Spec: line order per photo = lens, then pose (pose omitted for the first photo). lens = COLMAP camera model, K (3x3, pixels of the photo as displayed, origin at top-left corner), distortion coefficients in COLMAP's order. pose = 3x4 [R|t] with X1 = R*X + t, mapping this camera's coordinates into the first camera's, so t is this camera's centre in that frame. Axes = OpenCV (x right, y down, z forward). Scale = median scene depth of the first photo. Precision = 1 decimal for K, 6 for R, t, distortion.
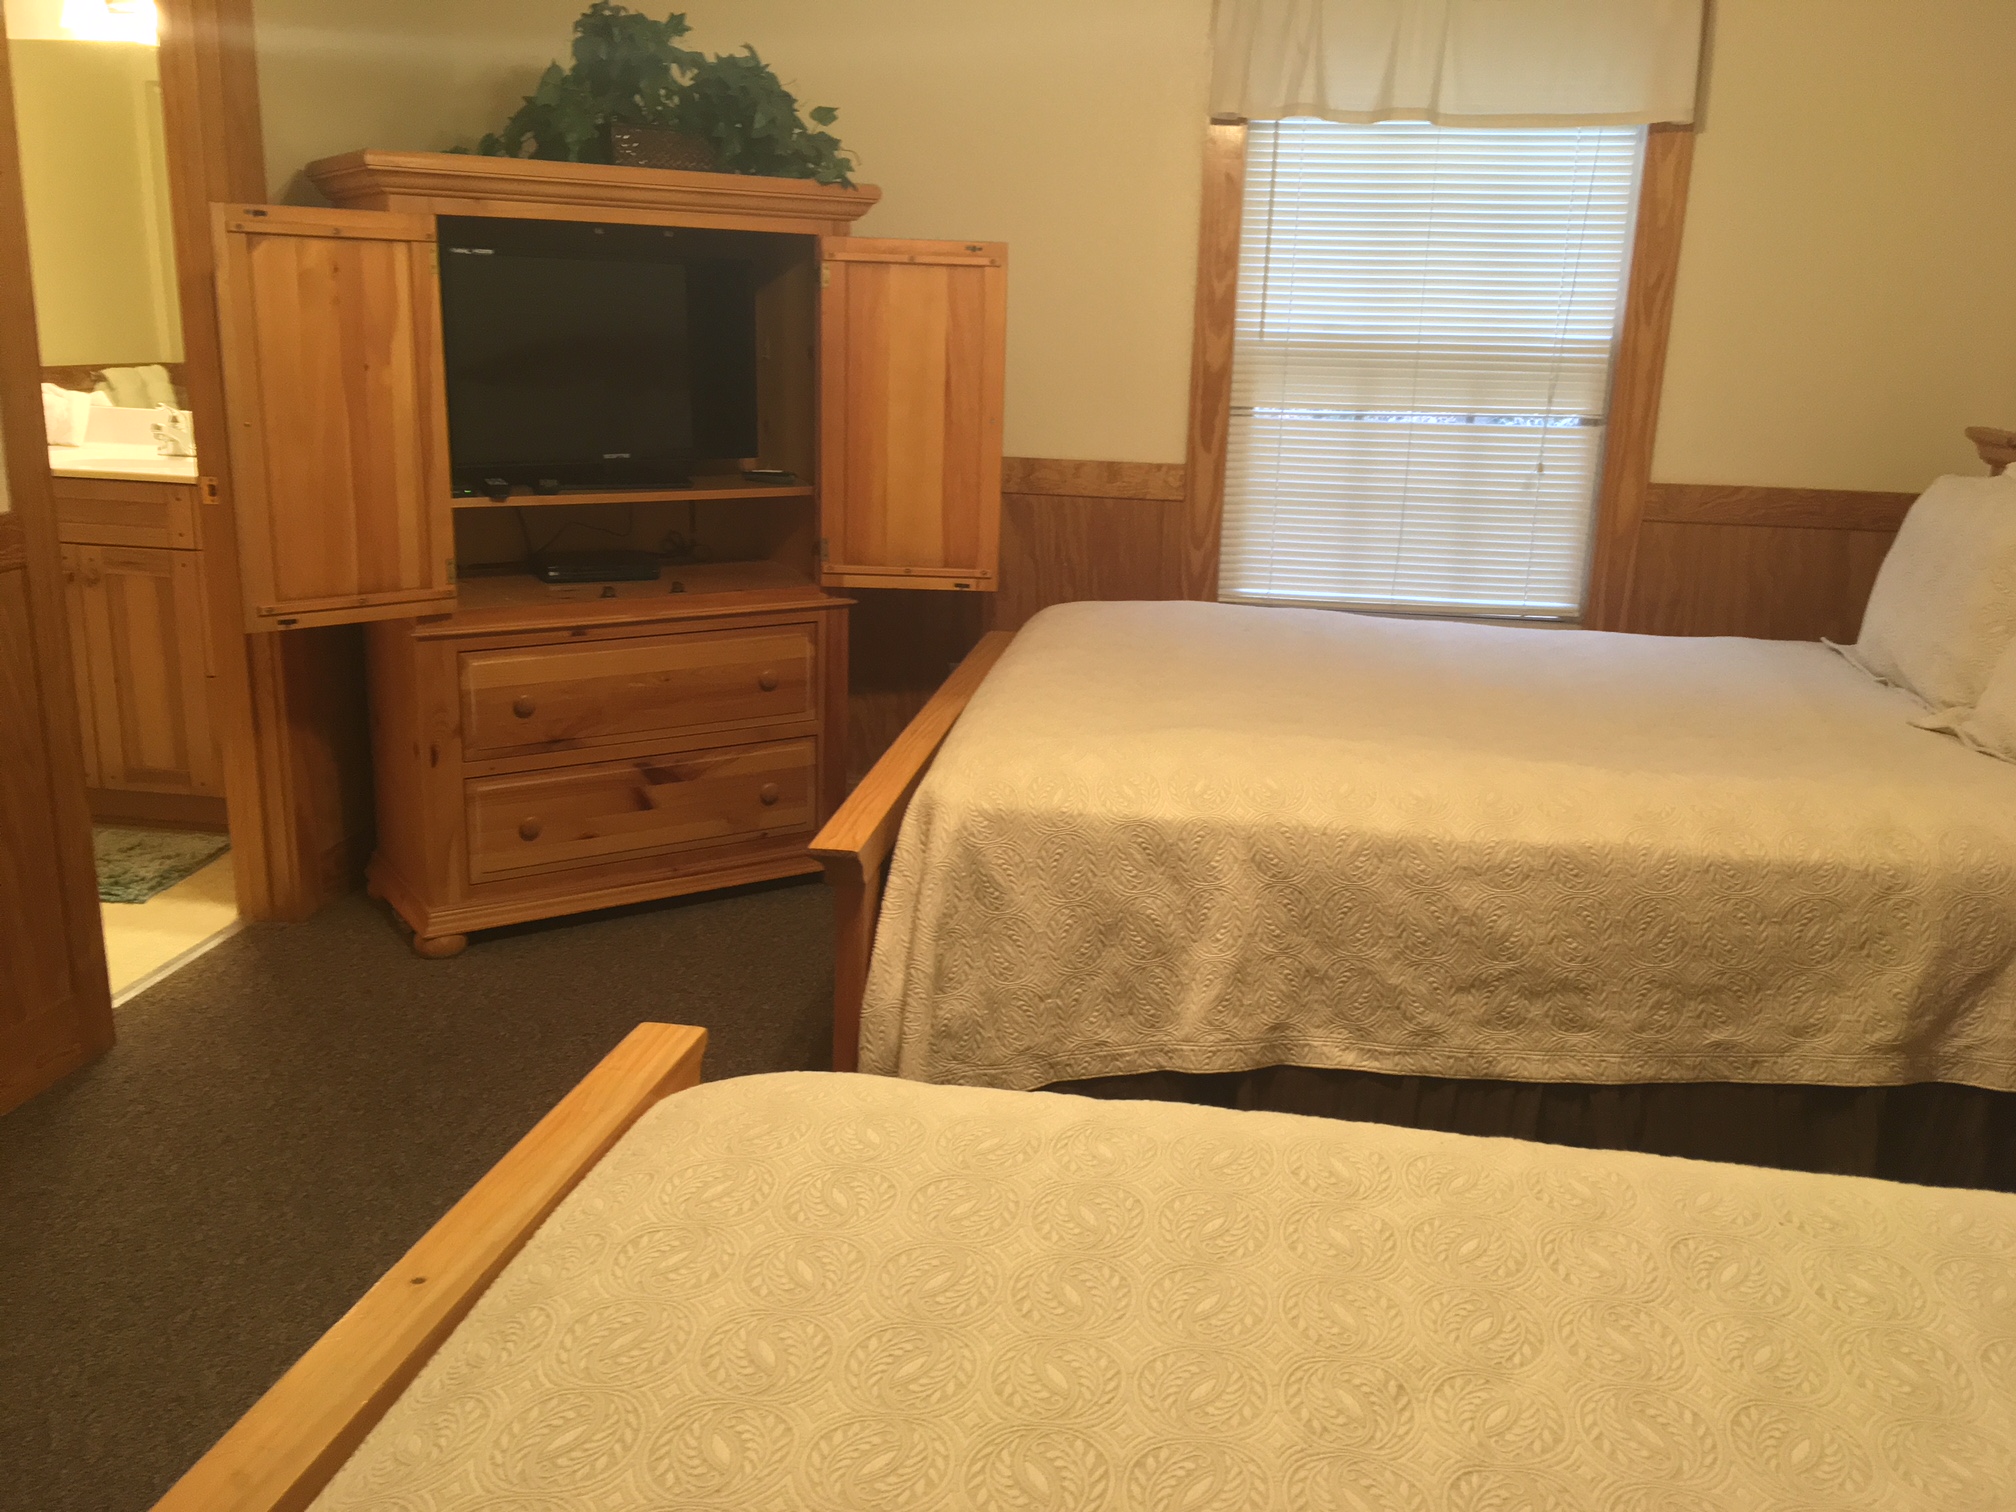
lens RADIAL K [[1716.5, 0, 1013.4], [0, 1716.5, 760.5], [0, 0, 1]] dist [0.058786, -0.081485]
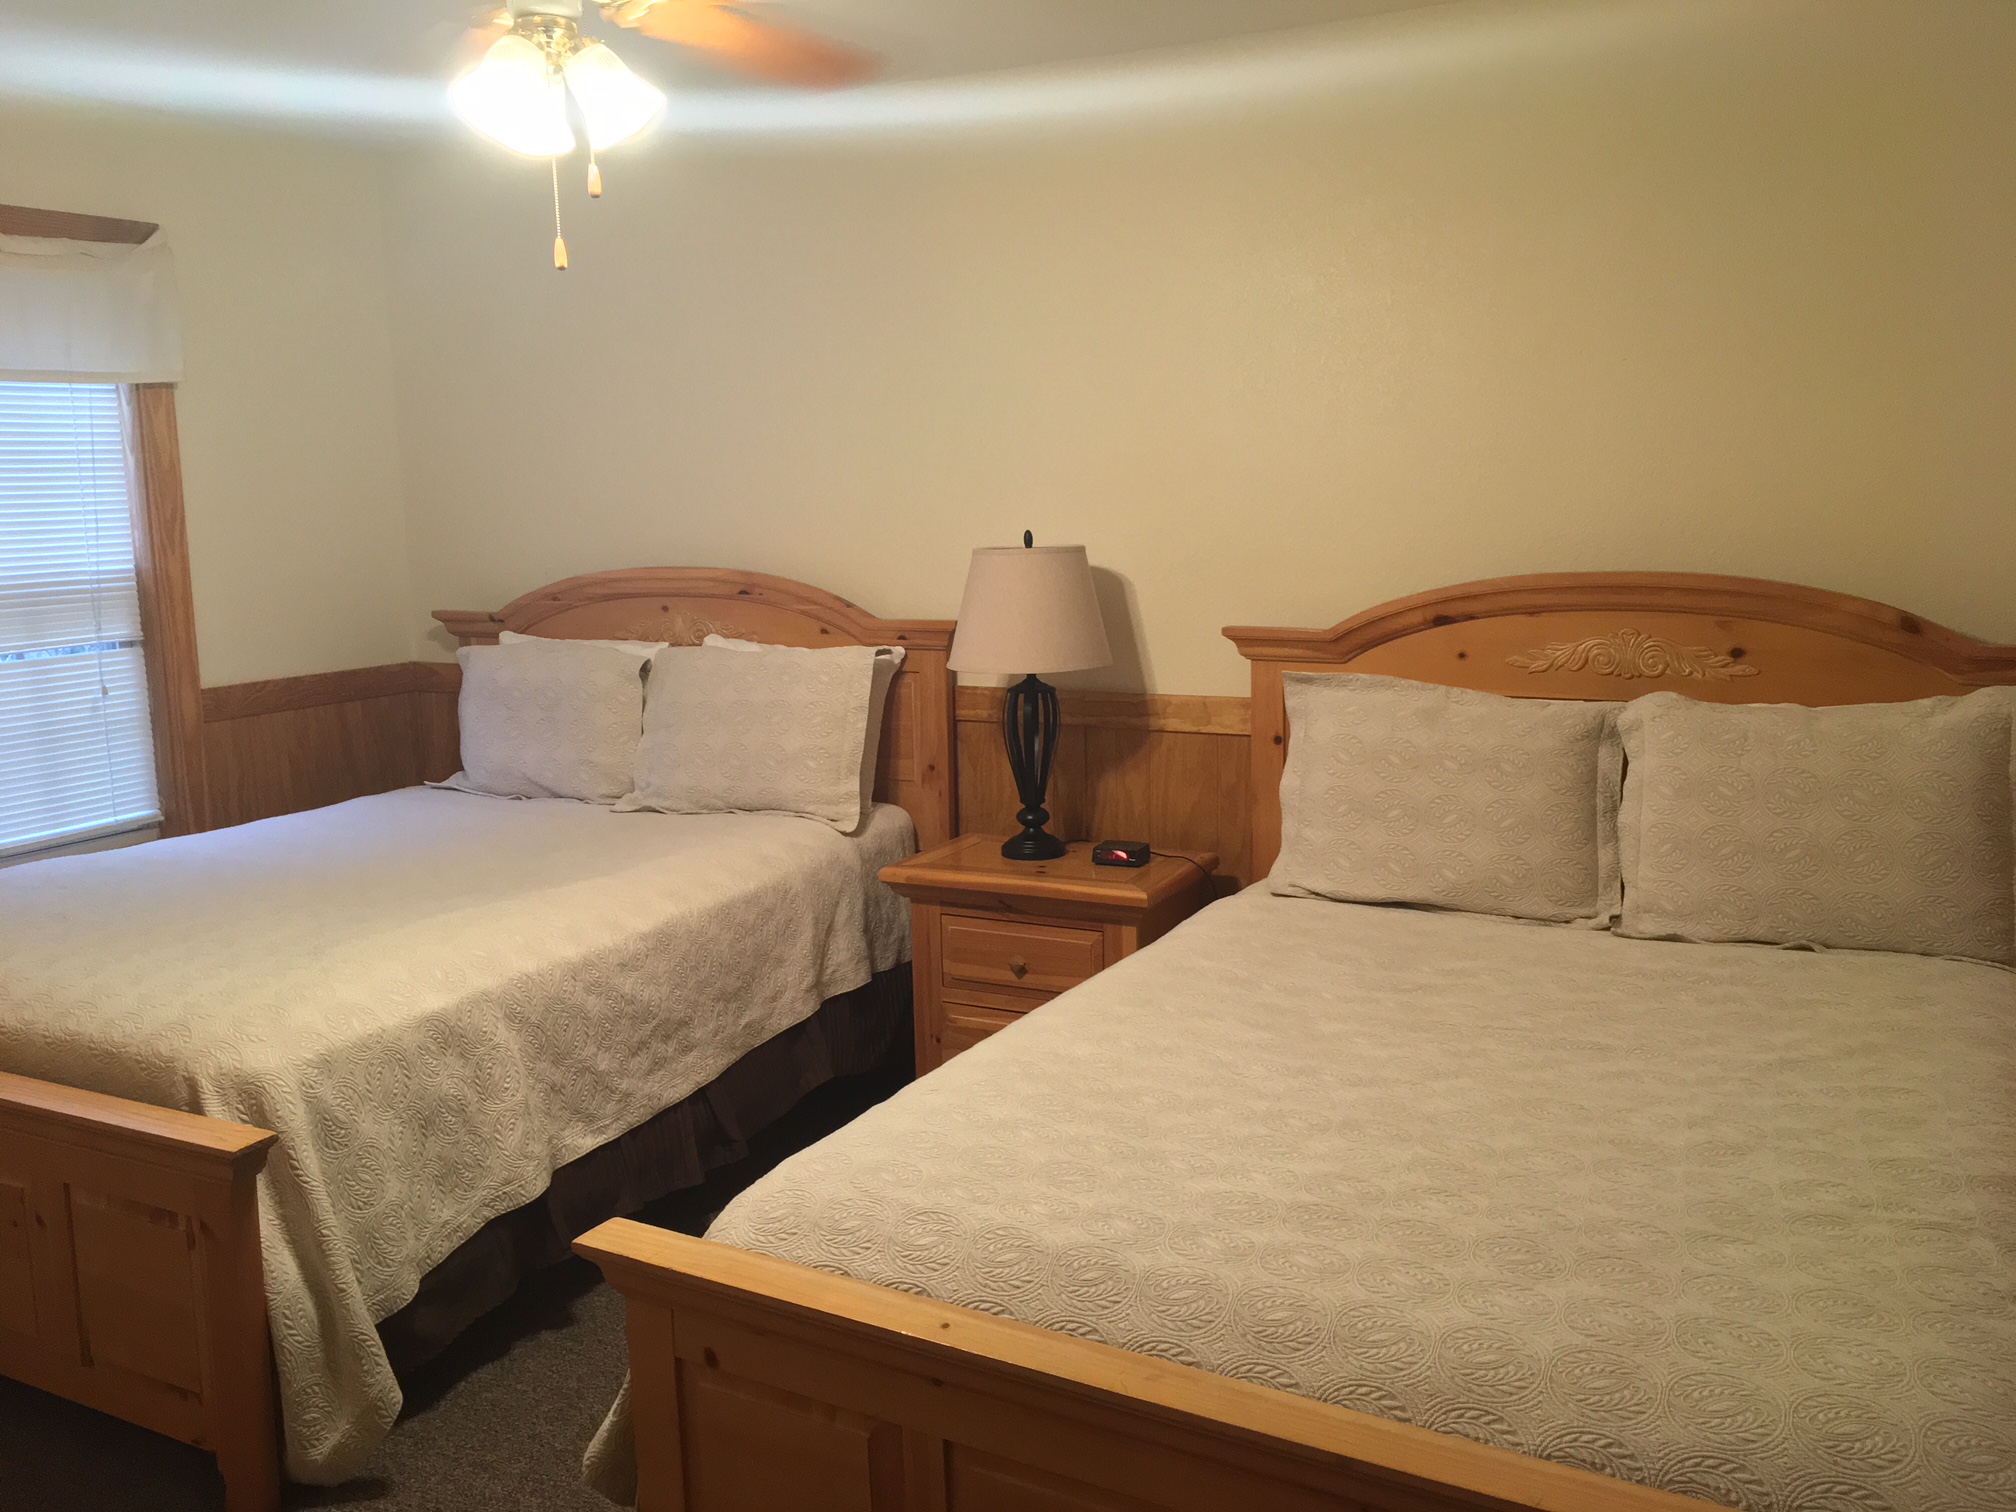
lens RADIAL K [[1716.5, 0, 1011.3], [0, 1716.5, 752.2], [0, 0, 1]] dist [0.058786, -0.081485]
pose [[0.319925, -0.181121, 0.929970, -0.830049], [0.273049, 0.957537, 0.092556, -0.131777], [-0.907244, 0.224317, 0.355795, 0.213730]]
